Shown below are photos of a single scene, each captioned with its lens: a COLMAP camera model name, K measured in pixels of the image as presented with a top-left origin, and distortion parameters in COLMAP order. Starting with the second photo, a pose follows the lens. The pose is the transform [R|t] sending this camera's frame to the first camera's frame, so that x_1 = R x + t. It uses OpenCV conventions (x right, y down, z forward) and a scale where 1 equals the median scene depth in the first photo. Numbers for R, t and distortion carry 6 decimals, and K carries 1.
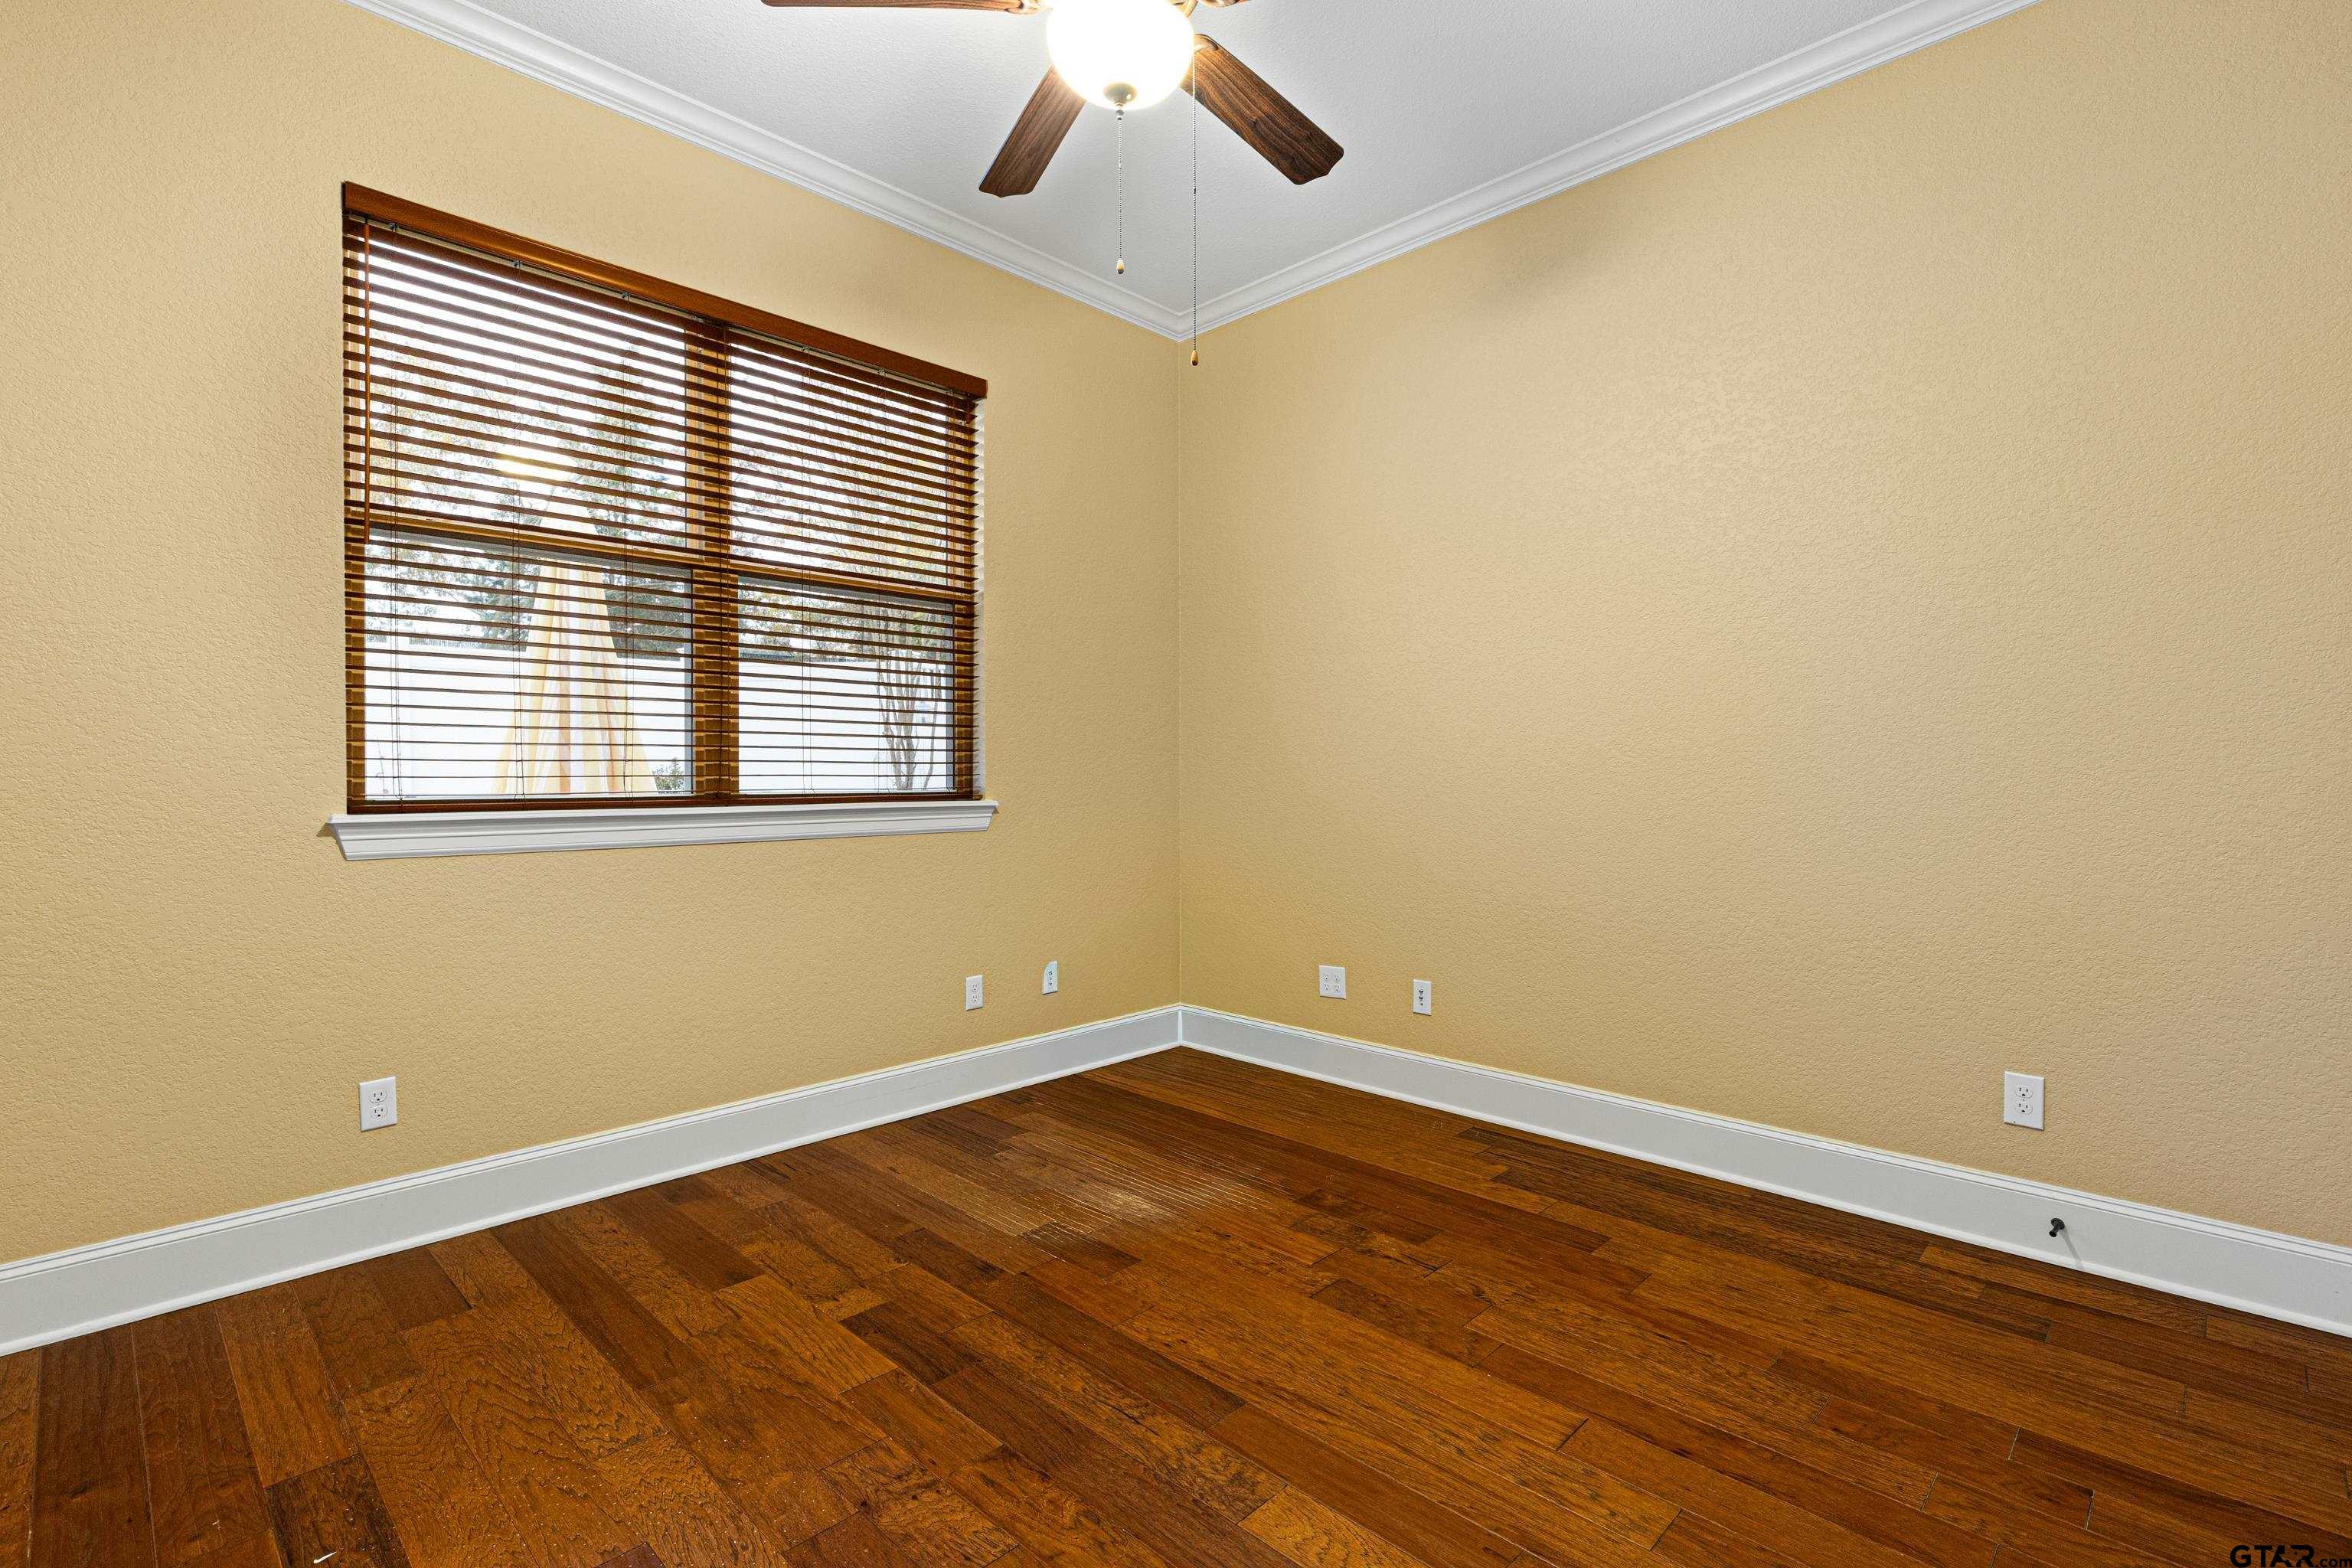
lens RADIAL K [[1073.2, 0, 1182.6], [0, 1073.2, 775.6], [0, 0, 1]] dist [0.008392, -0.000643]
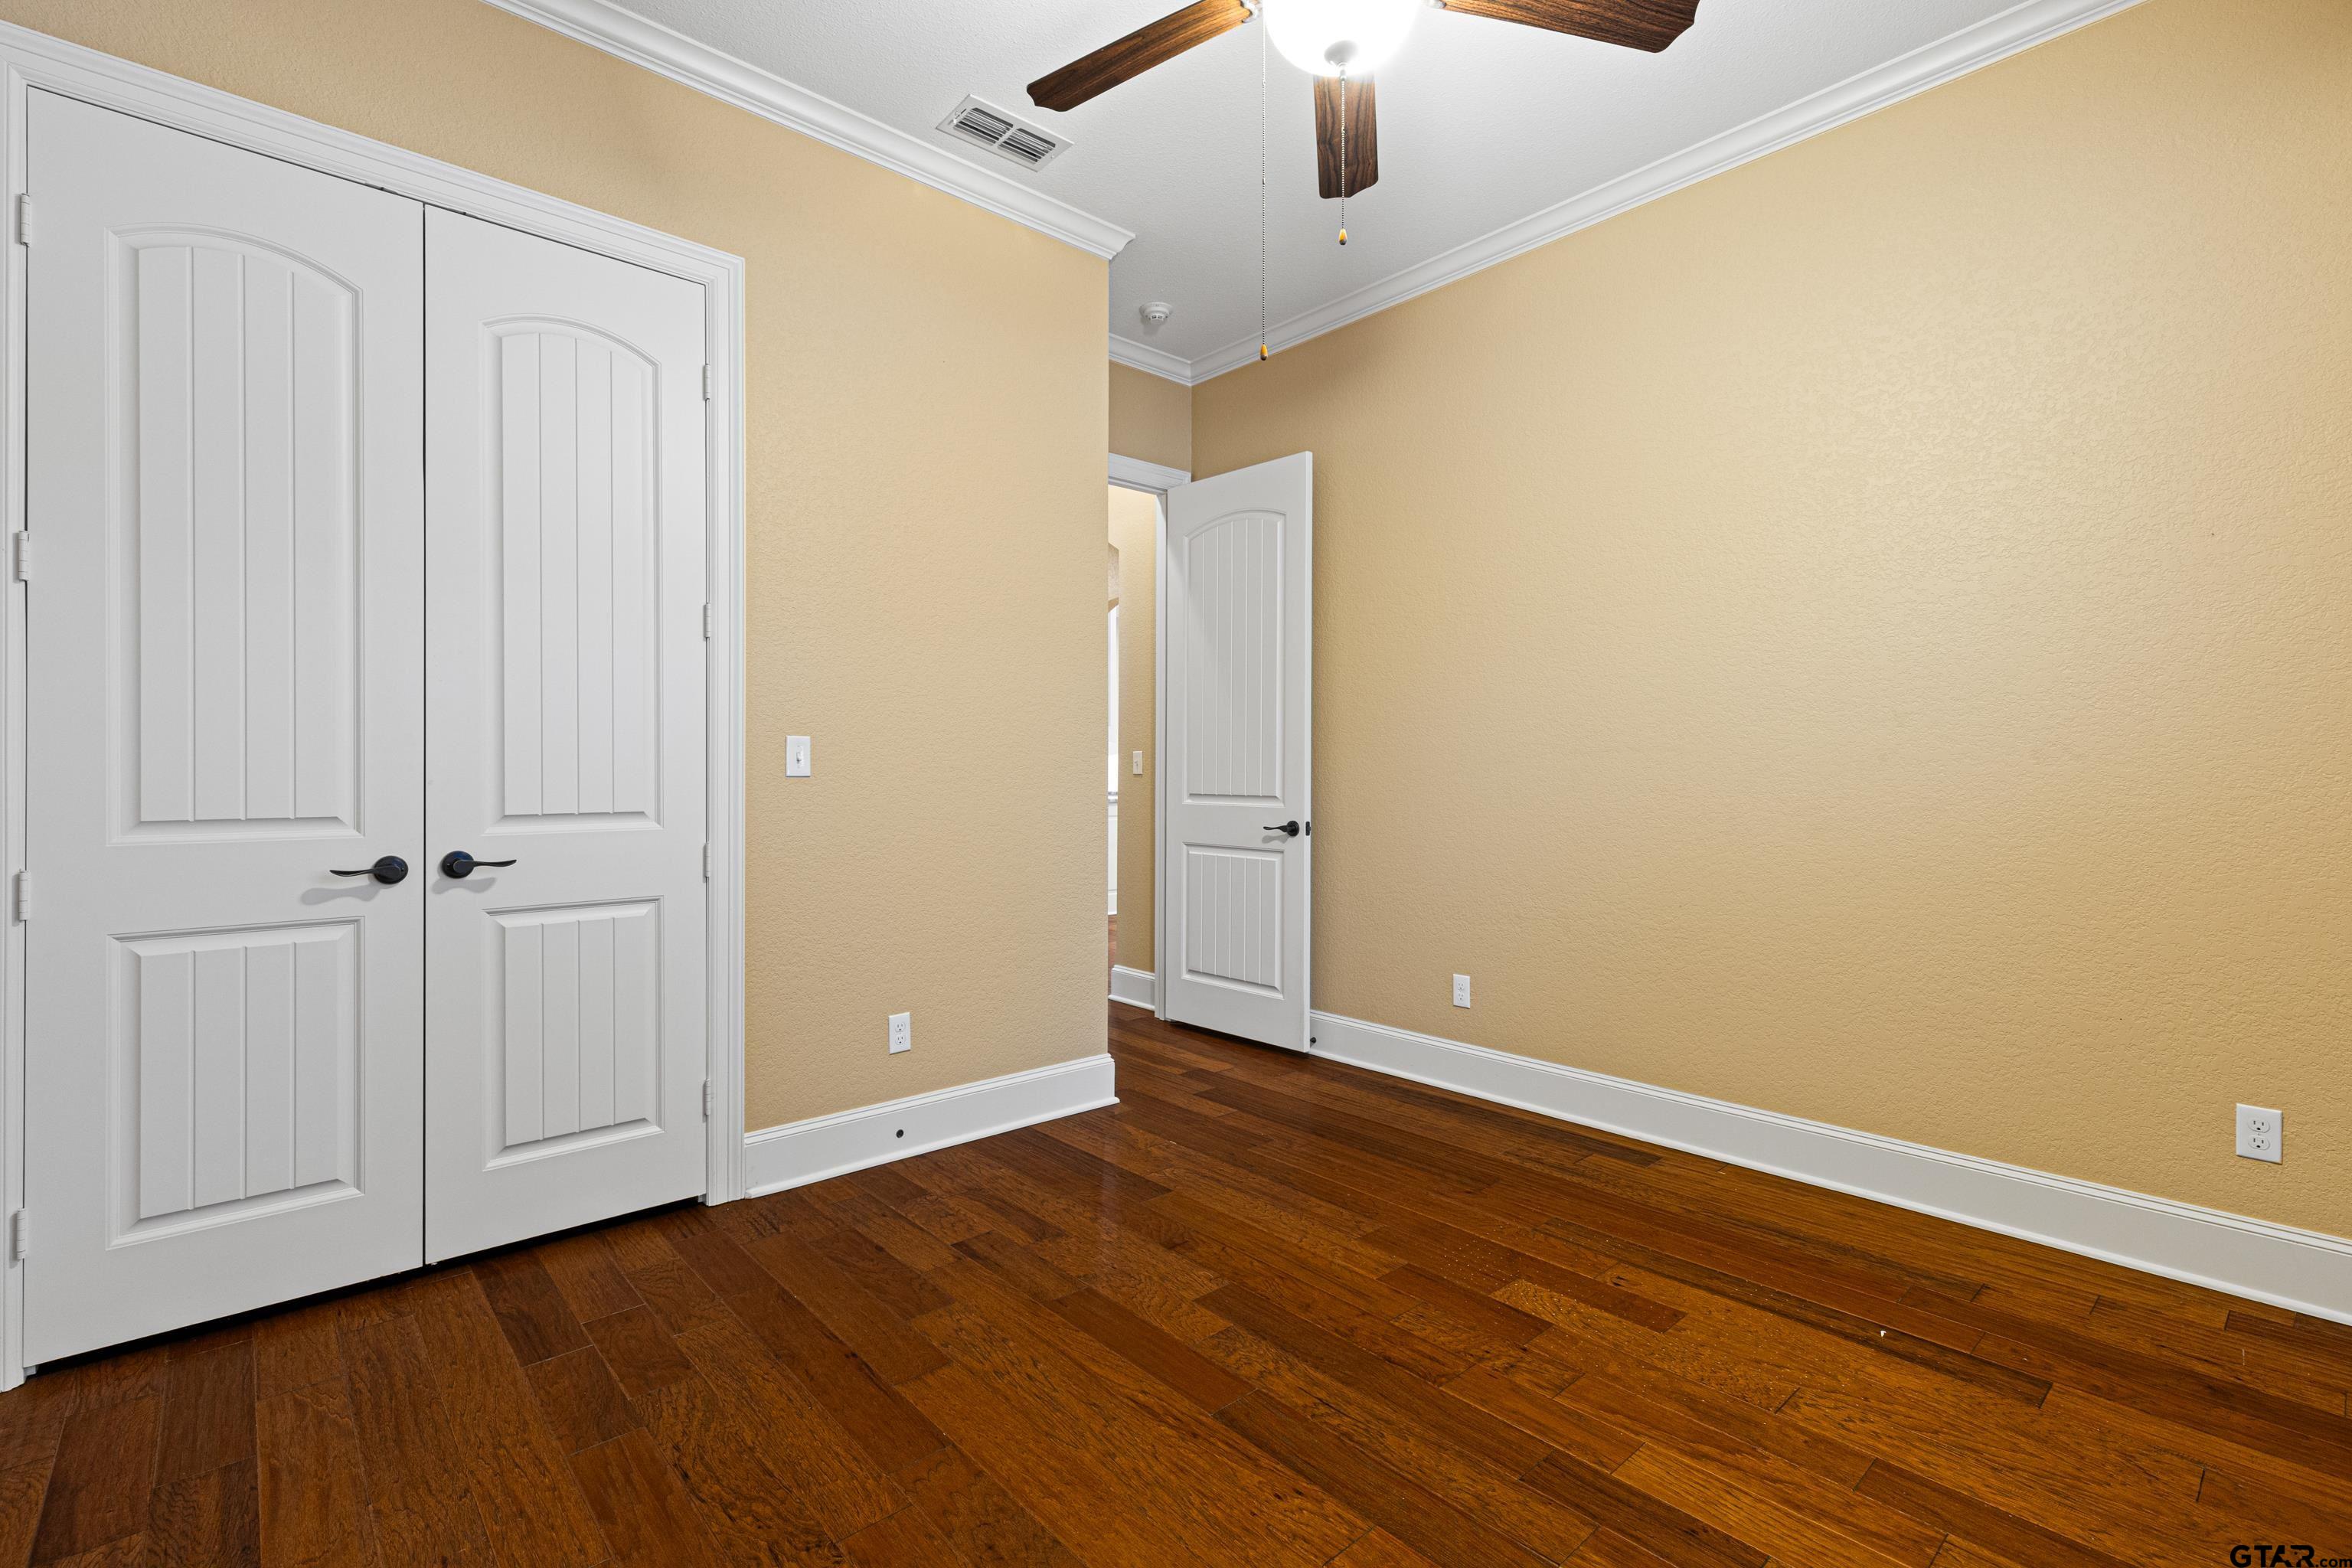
lens RADIAL K [[1073.2, 0, 1182.6], [0, 1073.2, 775.6], [0, 0, 1]] dist [0.008392, -0.000643]
pose [[-0.997629, 0.001520, 0.068799, 0.017400], [0.001524, 0.999999, 0.000007, -0.006510], [-0.068799, 0.000112, -0.997631, 1.964026]]
